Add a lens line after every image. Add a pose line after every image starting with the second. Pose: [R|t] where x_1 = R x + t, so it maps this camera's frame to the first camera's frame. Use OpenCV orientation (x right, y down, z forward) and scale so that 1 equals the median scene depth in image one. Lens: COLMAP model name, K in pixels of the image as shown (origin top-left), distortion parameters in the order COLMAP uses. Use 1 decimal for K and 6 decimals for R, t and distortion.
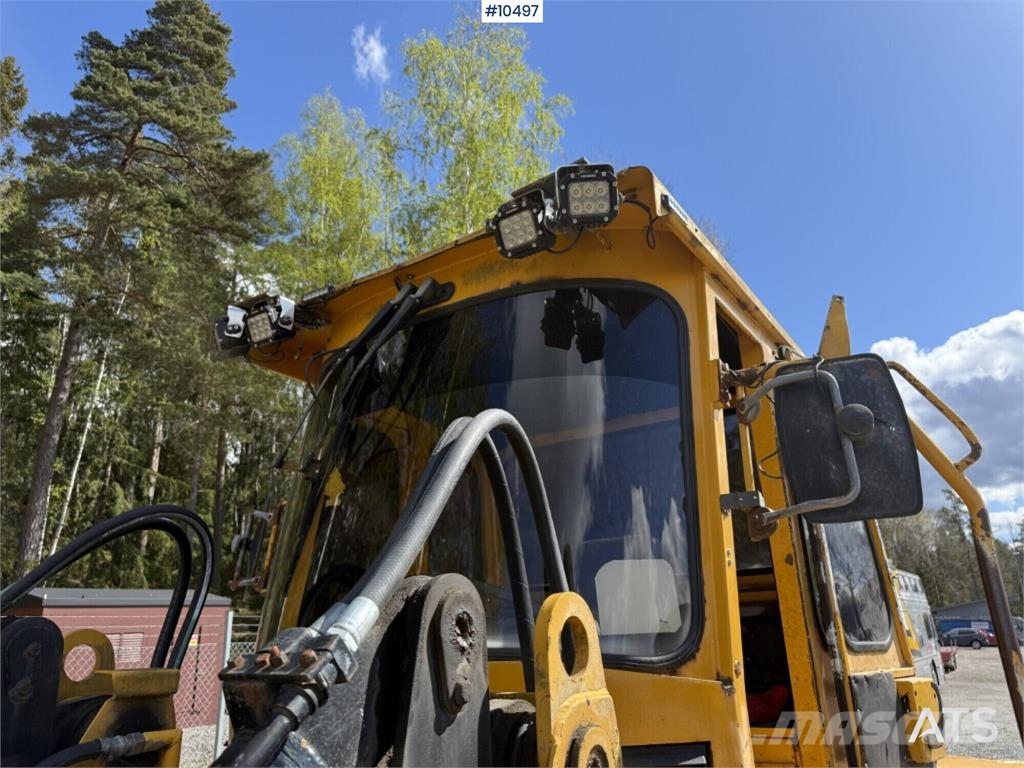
lens RADIAL K [[733.4, 0, 503.8], [0, 733.4, 371.3], [0, 0, 1]] dist [0.050908, -0.076354]
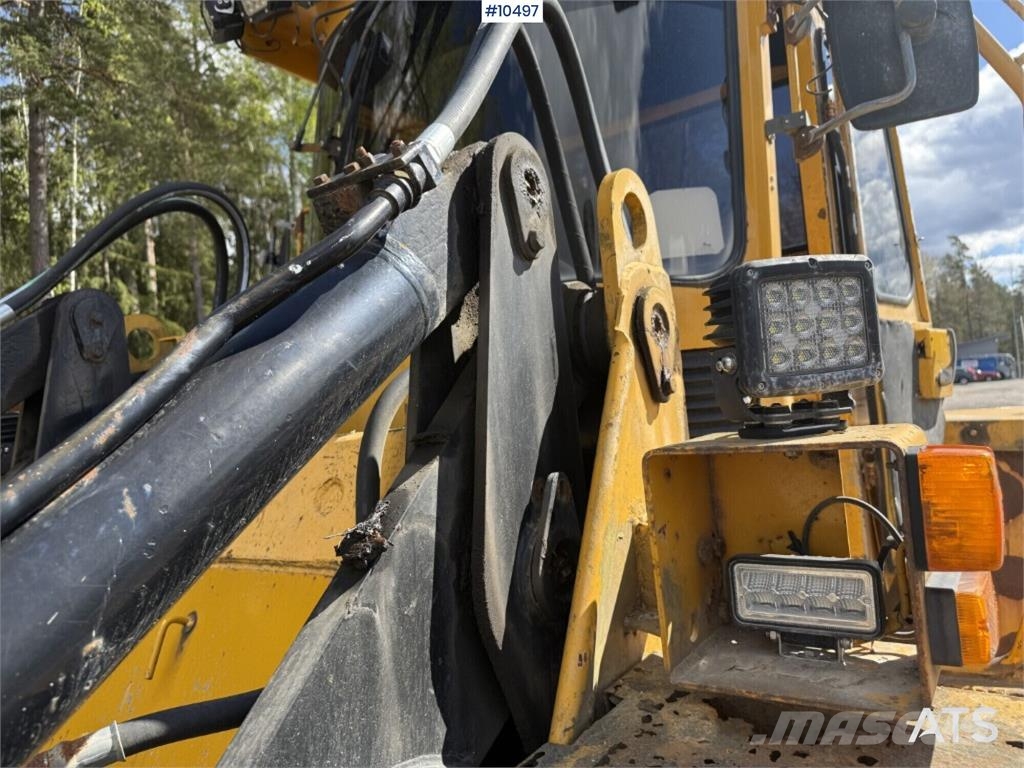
lens RADIAL K [[738.0, 0, 512.0], [0, 738.0, 384.0], [0, 0, 1]] dist [0.057431, -0.082785]
pose [[0.997939, -0.064081, -0.003468, -0.045783], [0.061939, 0.947627, 0.313317, 0.137959], [-0.016791, -0.312886, 0.949642, -0.022985]]
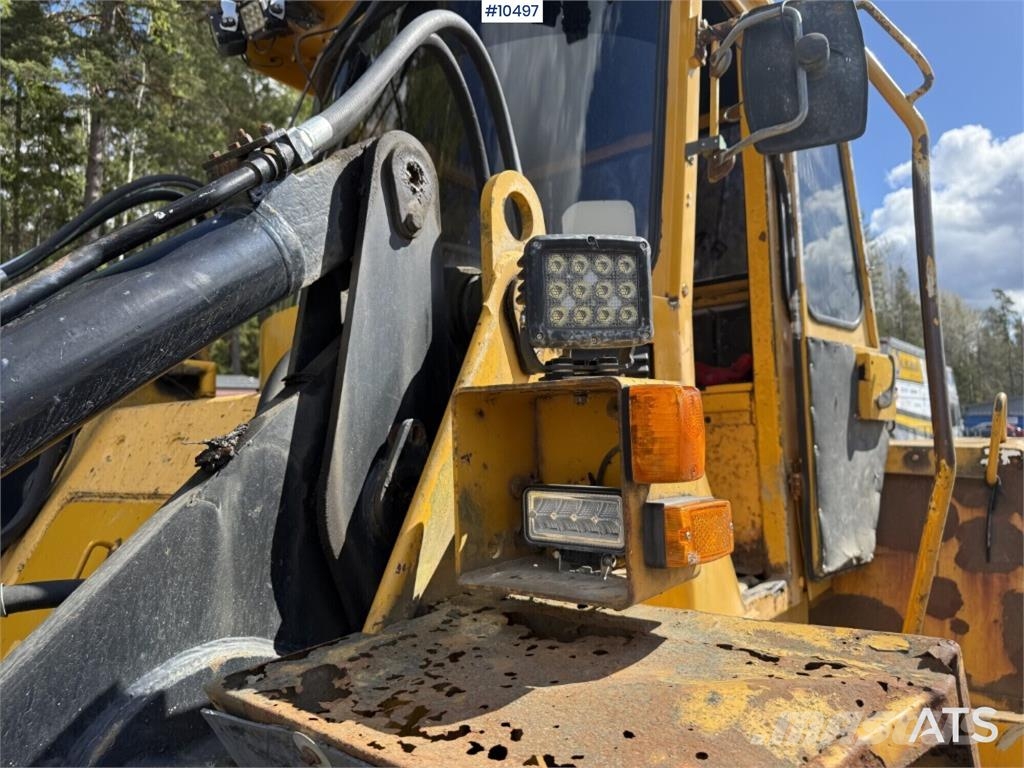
lens RADIAL K [[736.8, 0, 505.3], [0, 736.8, 371.0], [0, 0, 1]] dist [0.073703, -0.129691]
pose [[0.998833, -0.002554, -0.048222, 0.070303], [0.015081, 0.965147, 0.261274, 0.164363], [0.045874, -0.261696, 0.964060, -0.105623]]
